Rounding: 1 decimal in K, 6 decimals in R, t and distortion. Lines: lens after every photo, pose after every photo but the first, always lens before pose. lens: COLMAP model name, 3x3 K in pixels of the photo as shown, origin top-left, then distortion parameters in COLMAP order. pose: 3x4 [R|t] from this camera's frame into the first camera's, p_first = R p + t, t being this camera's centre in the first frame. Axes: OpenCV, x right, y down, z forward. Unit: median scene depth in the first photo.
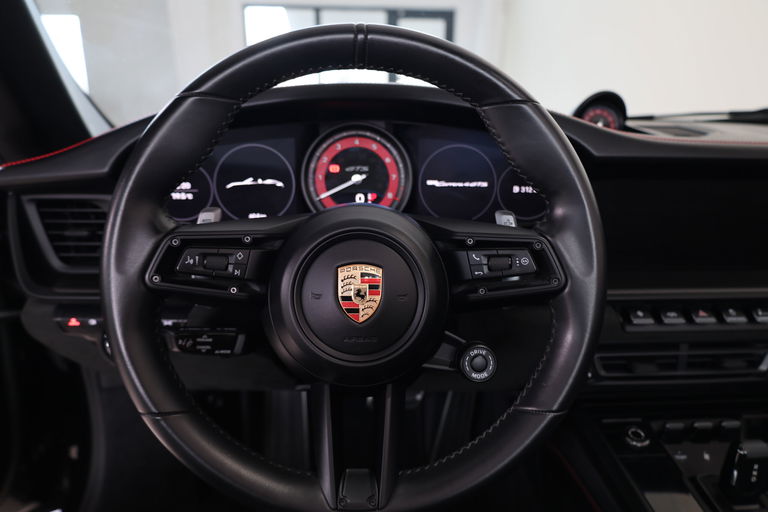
lens RADIAL K [[526.5, 0, 384.0], [0, 526.5, 256.0], [0, 0, 1]] dist [-0.014397, 0.003243]
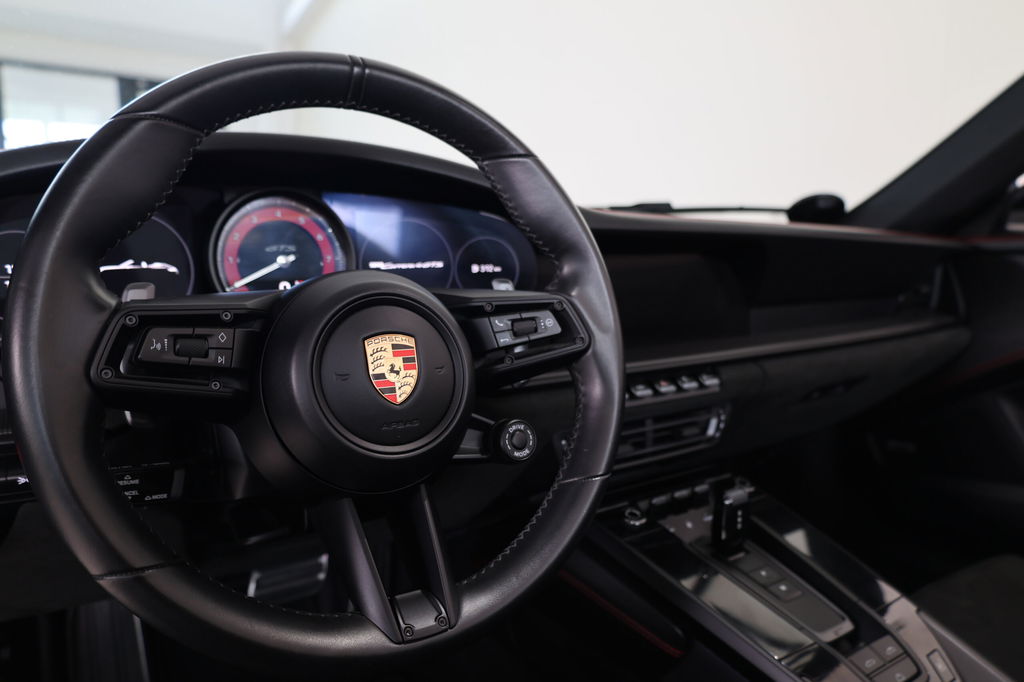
lens RADIAL K [[702.0, 0, 512.0], [0, 702.0, 341.0], [0, 0, 1]] dist [-0.014397, 0.003243]
pose [[0.862187, -0.067842, 0.502027, -0.410502], [0.123467, 0.989250, -0.078359, 0.129331], [-0.491314, 0.129544, 0.861295, -0.036303]]
